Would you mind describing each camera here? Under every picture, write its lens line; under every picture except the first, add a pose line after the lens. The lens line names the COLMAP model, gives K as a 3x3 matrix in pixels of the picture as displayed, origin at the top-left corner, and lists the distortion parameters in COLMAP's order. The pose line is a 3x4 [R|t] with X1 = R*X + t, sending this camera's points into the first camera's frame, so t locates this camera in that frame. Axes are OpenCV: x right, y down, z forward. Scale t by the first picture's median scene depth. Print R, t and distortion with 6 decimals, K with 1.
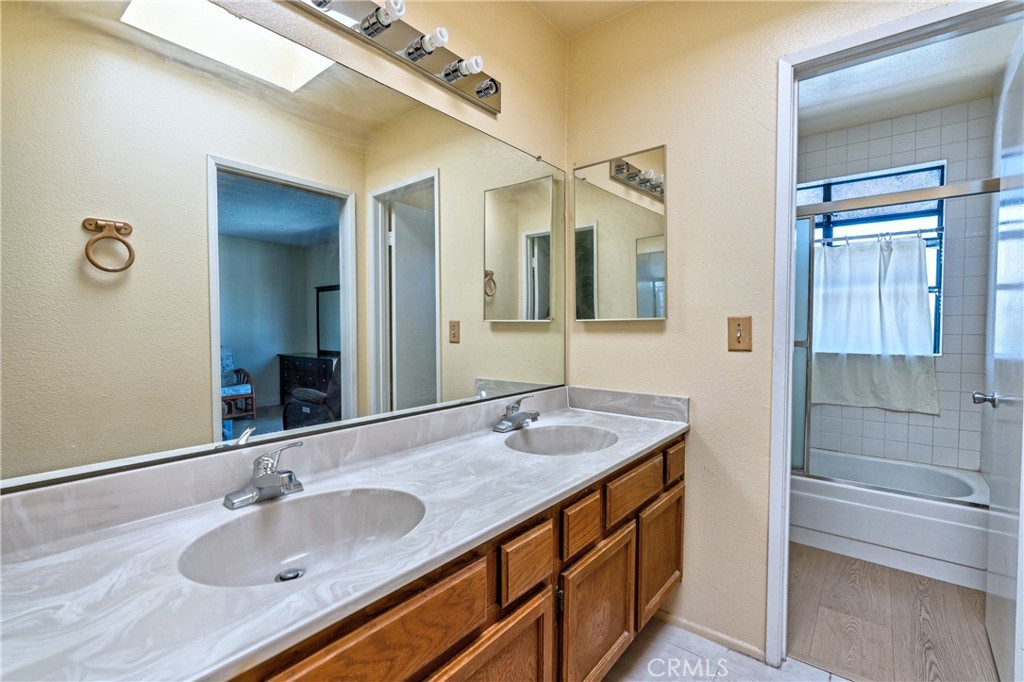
lens RADIAL K [[455.8, 0, 509.2], [0, 455.8, 340.3], [0, 0, 1]] dist [-0.006085, 0.001078]
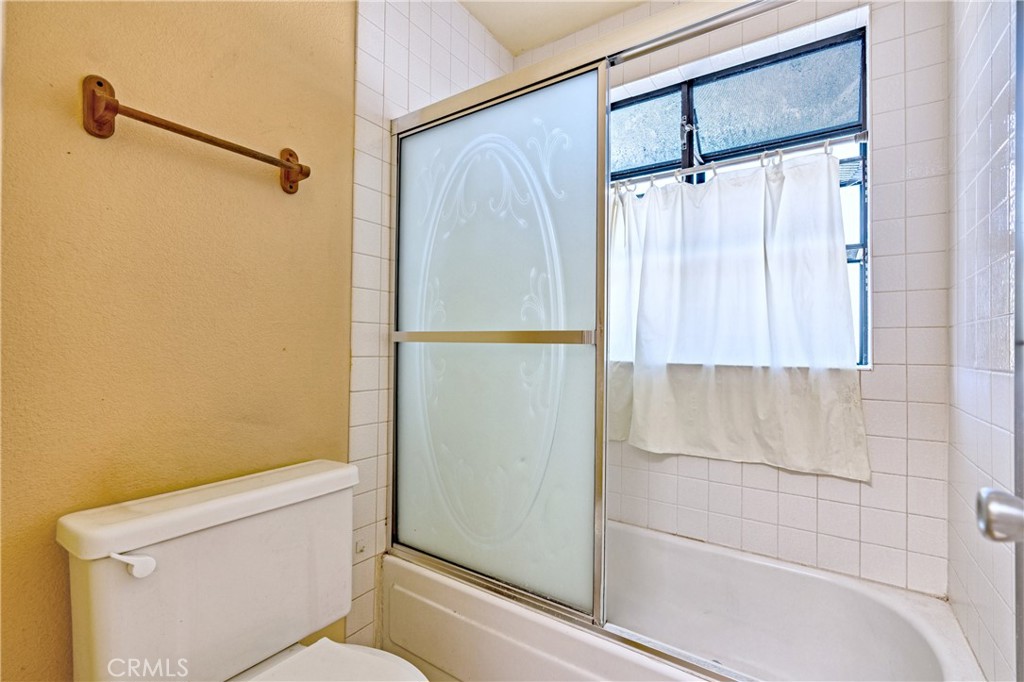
lens RADIAL K [[455.8, 0, 511.2], [0, 455.8, 338.2], [0, 0, 1]] dist [-0.006085, 0.001078]
pose [[0.995864, 0.010953, 0.090196, 0.466701], [-0.007049, 0.999029, -0.043491, 0.023609], [-0.090584, 0.042675, 0.994974, 0.488758]]
